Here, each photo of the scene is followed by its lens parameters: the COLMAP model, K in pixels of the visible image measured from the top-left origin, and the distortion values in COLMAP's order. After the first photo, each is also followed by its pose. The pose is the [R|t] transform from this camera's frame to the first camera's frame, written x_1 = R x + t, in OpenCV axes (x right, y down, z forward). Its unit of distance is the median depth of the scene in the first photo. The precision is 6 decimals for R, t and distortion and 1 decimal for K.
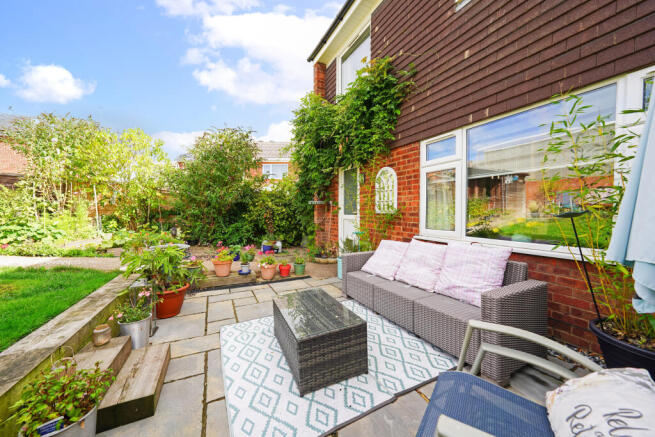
lens RADIAL K [[227.1, 0, 327.5], [0, 227.1, 218.5], [0, 0, 1]] dist [-0.001483, 0.000275]
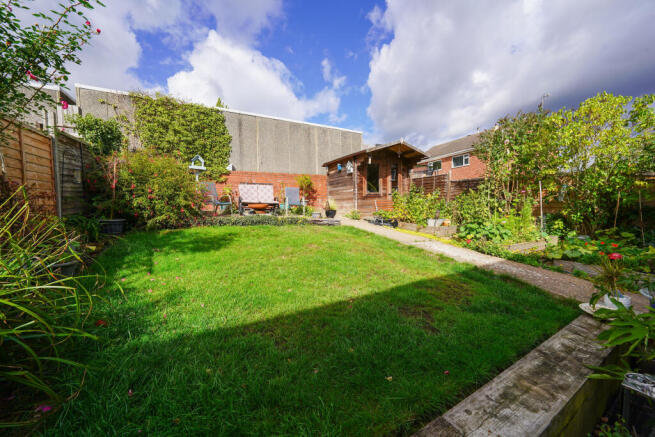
lens RADIAL K [[227.1, 0, 327.5], [0, 227.1, 218.5], [0, 0, 1]] dist [-0.001483, 0.000275]
pose [[0.040179, 0.048641, -0.998008, -0.168587], [-0.010954, 0.998776, 0.048238, -0.033027], [0.999132, 0.008994, 0.040663, 0.132601]]
